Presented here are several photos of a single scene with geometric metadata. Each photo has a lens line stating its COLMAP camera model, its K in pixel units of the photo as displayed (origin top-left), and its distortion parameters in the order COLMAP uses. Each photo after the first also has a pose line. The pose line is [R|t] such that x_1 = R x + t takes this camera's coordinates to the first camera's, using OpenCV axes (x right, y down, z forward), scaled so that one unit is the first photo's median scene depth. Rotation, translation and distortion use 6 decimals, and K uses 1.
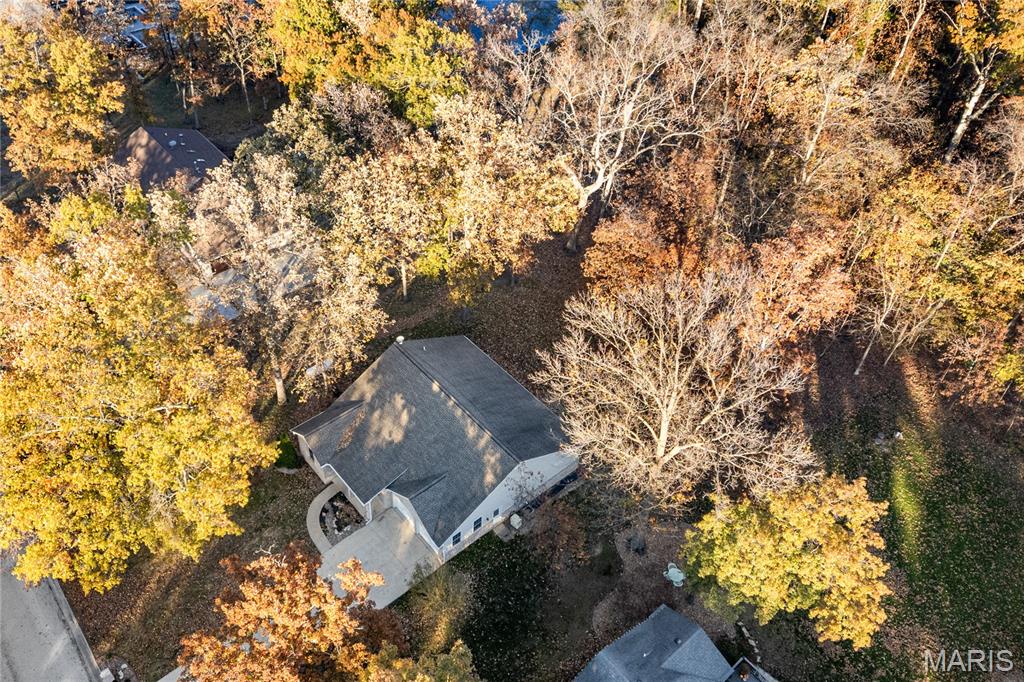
lens RADIAL K [[689.6, 0, 512.0], [0, 689.6, 341.0], [0, 0, 1]] dist [0.005022, 0.001617]
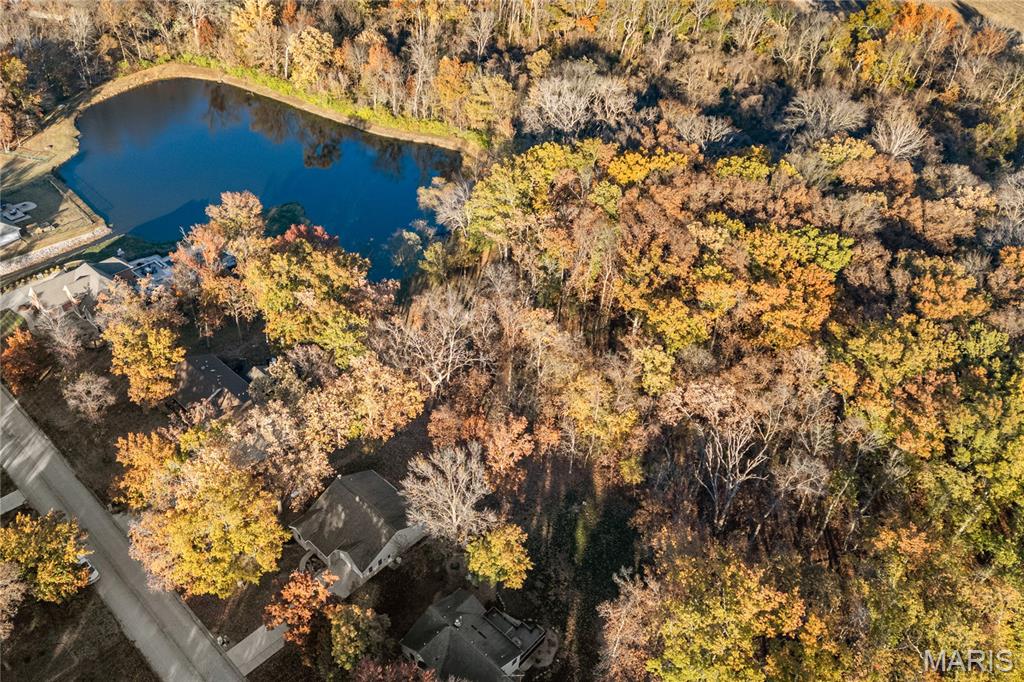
lens RADIAL K [[746.1, 0, 512.0], [0, 746.1, 341.0], [0, 0, 1]] dist [-0.005817, -0.001628]
pose [[0.994566, -0.066041, 0.080478, 0.213325], [0.072837, 0.993744, -0.084658, -0.191960], [-0.074383, 0.090060, 0.993155, -1.380850]]
